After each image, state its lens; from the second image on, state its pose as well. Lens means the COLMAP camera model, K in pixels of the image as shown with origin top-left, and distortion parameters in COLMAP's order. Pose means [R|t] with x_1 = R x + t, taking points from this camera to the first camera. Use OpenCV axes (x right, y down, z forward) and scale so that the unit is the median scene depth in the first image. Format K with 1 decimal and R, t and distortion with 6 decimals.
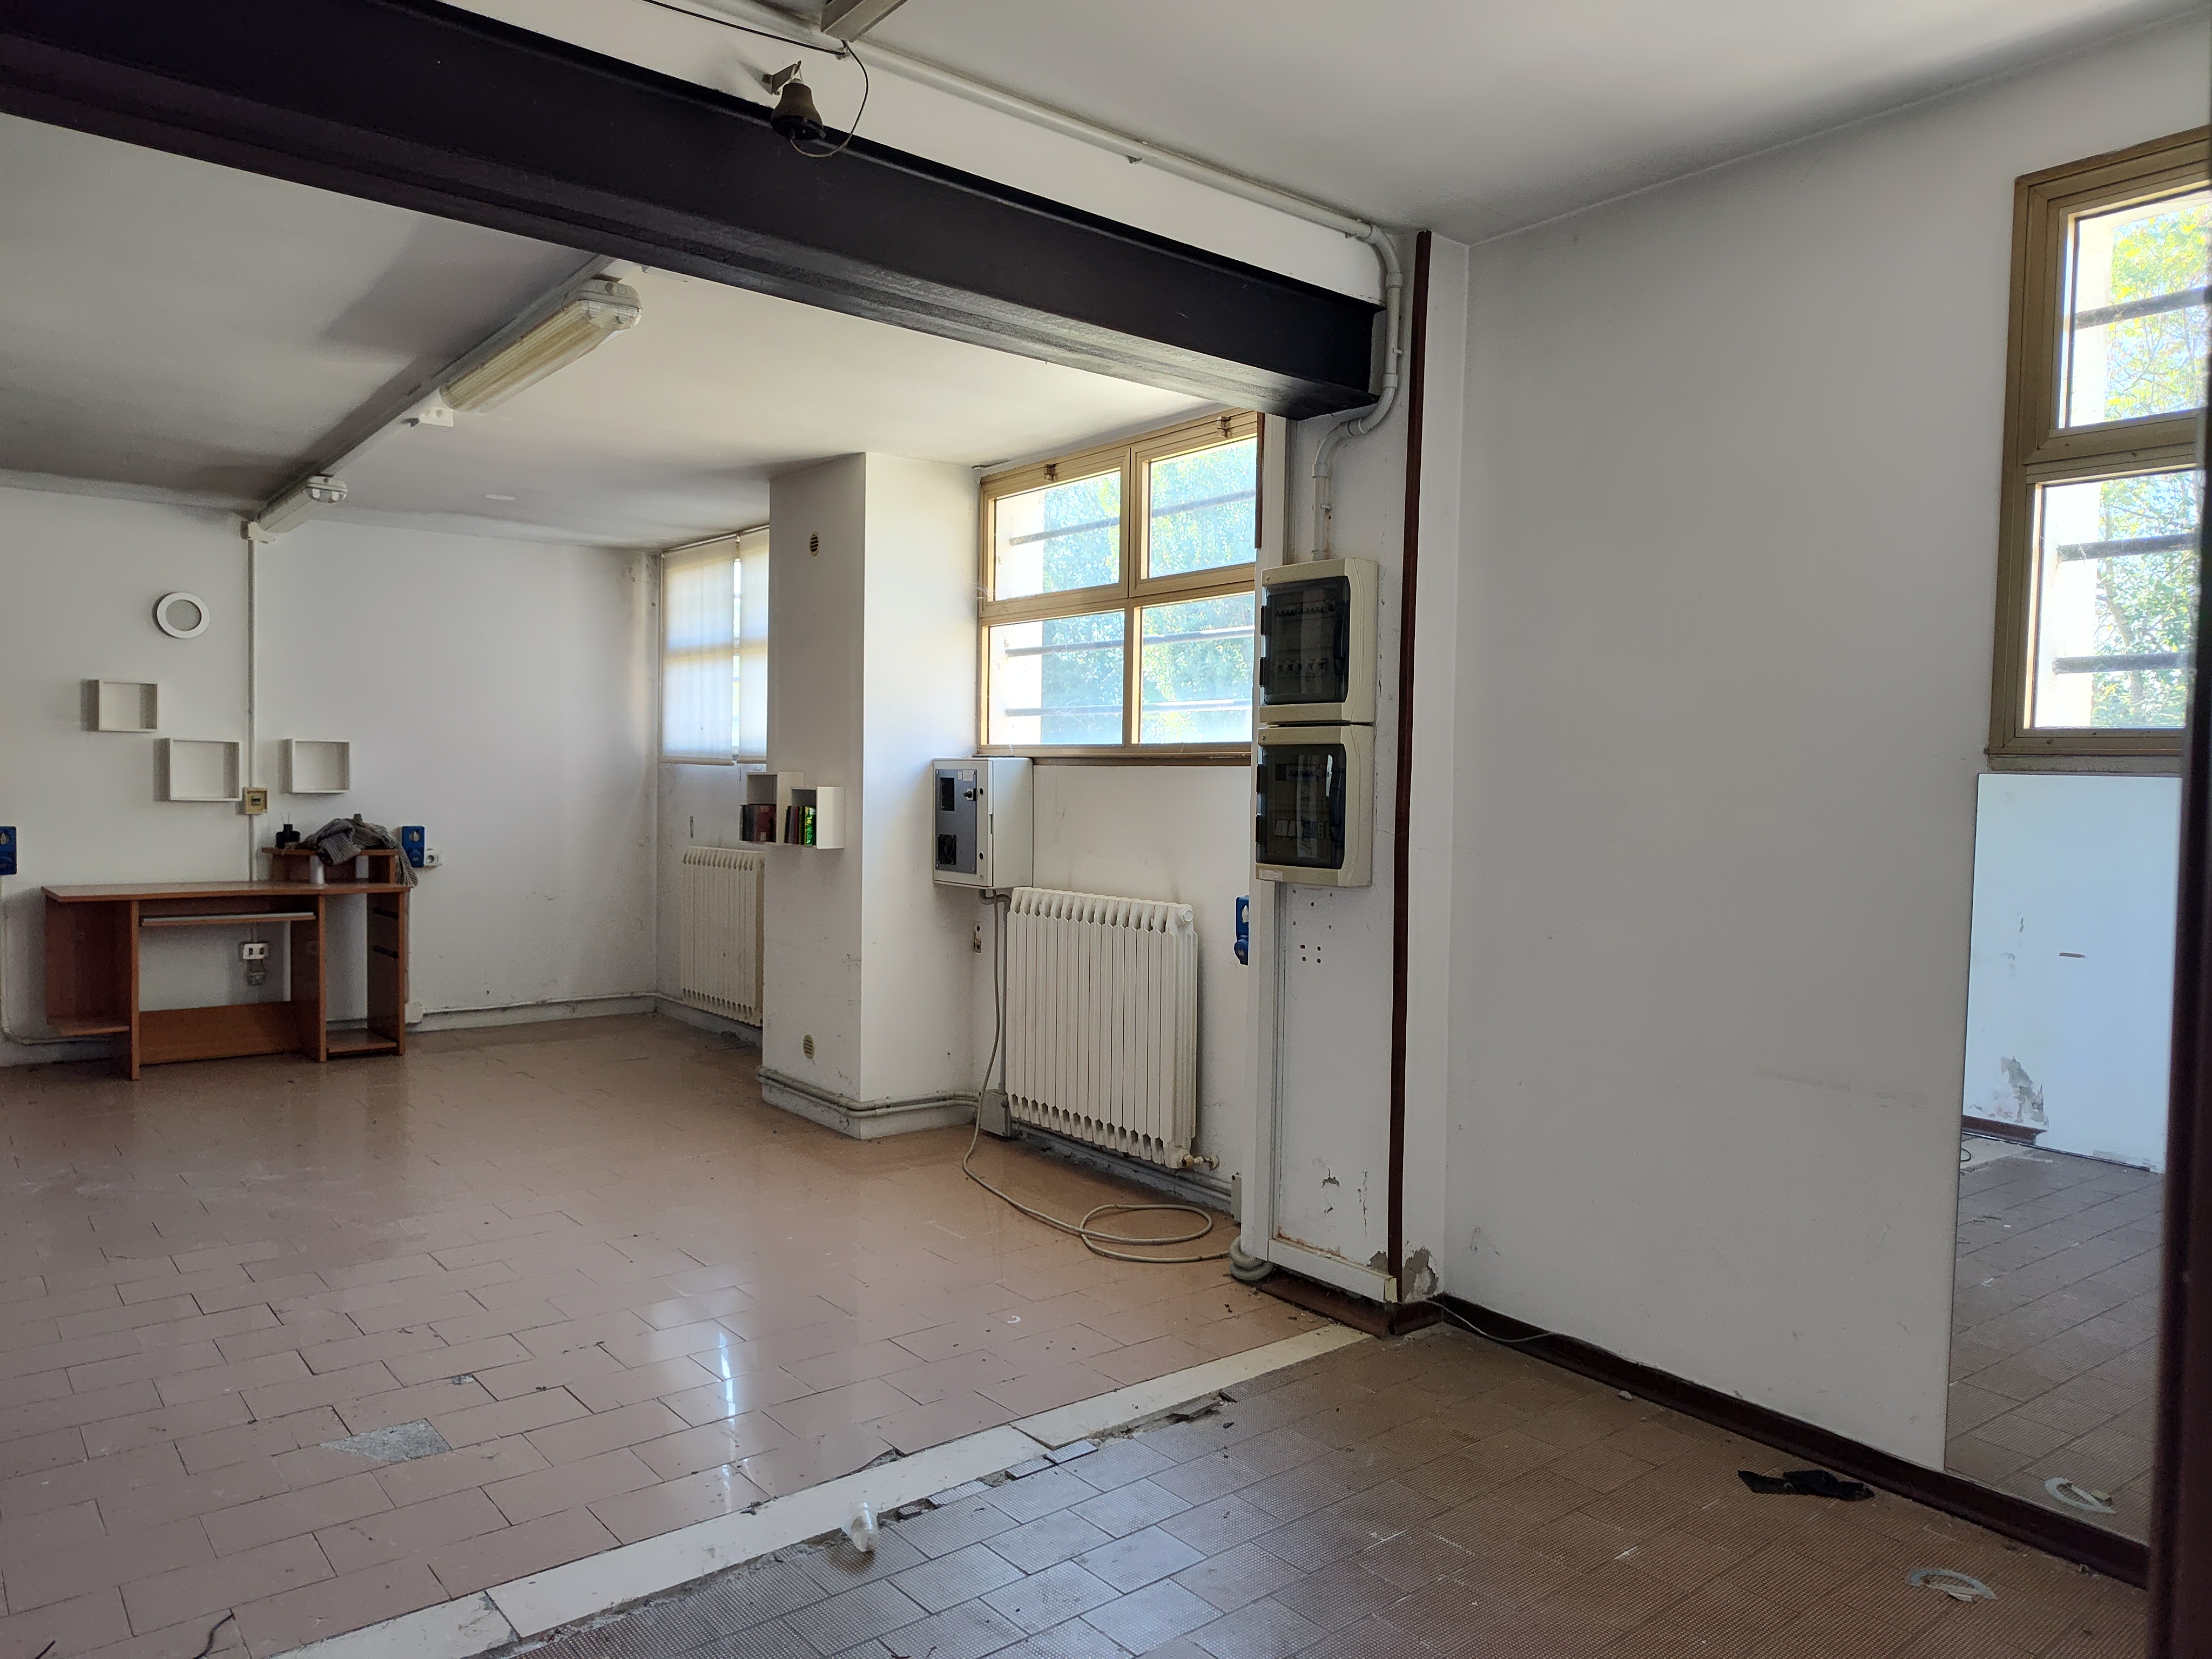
lens RADIAL K [[1444.5, 0, 1106.0], [0, 1444.5, 829.5], [0, 0, 1]] dist [0.067190, 0.000430]
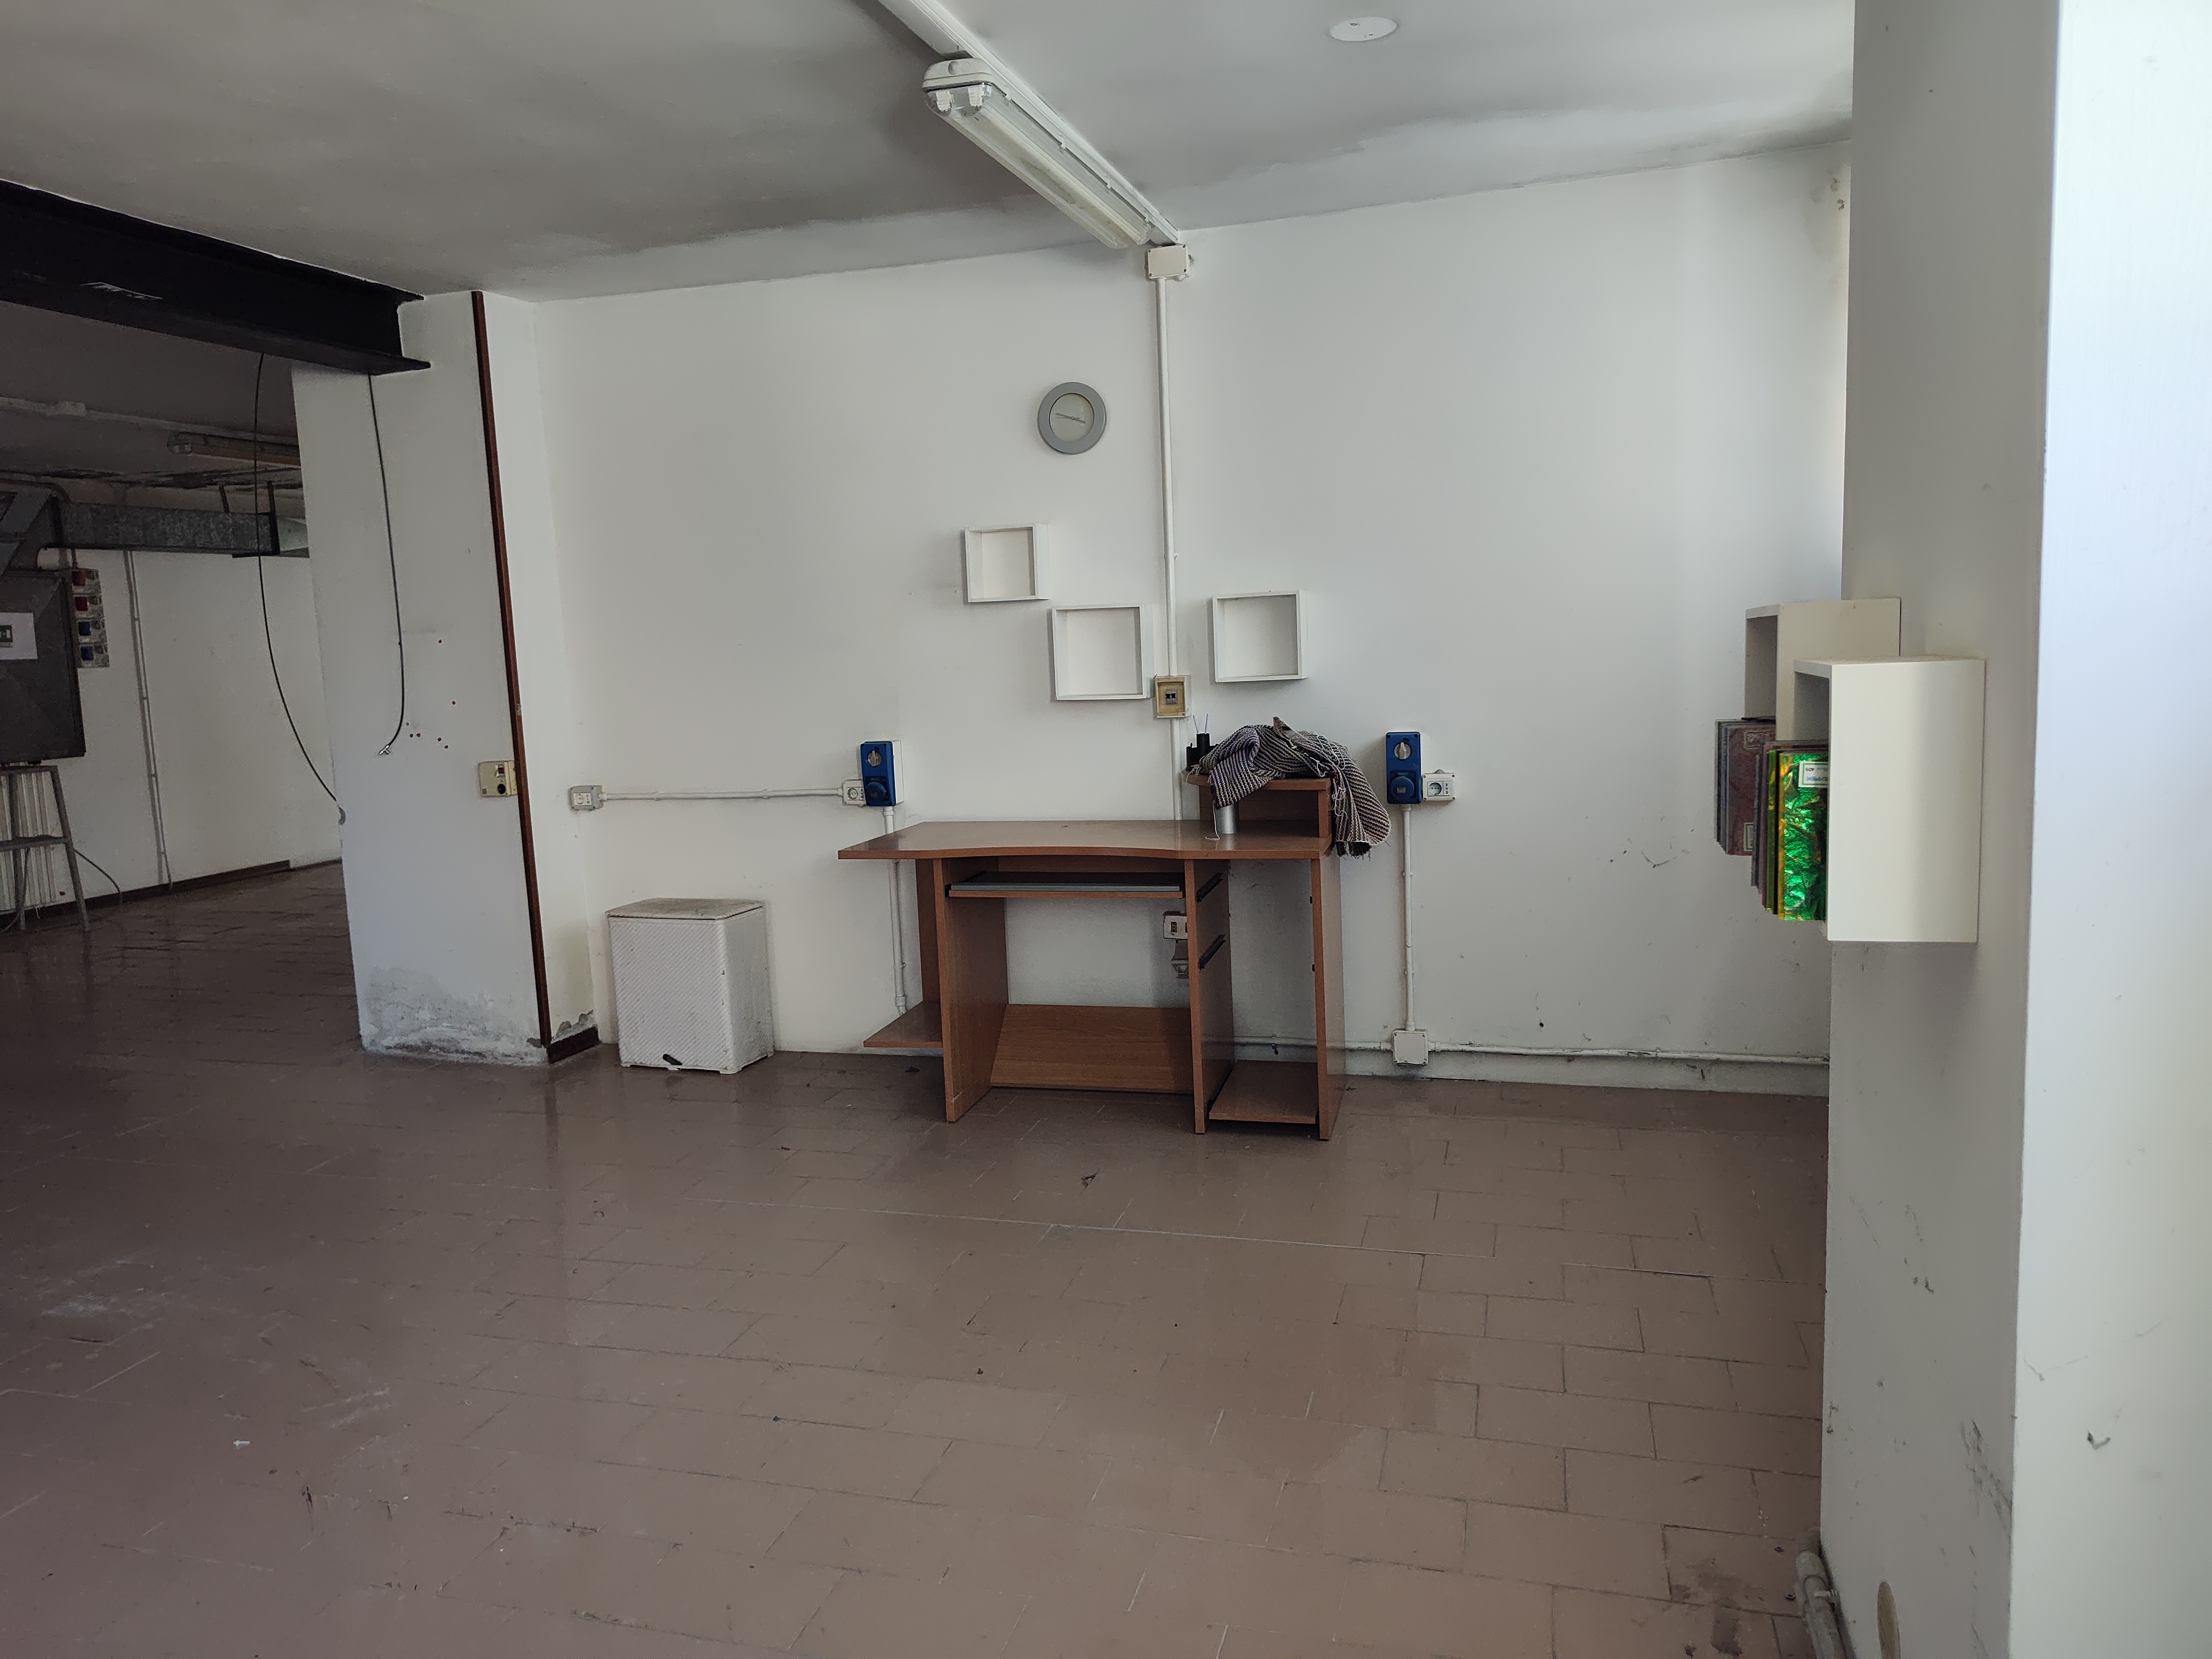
lens RADIAL K [[1481.1, 0, 1106.0], [0, 1481.1, 829.5], [0, 0, 1]] dist [0.001304, -0.000216]
pose [[0.556432, 0.064746, -0.828367, -0.054523], [0.022244, 0.995441, 0.092747, -0.022548], [0.830595, -0.070034, 0.552455, 0.617563]]
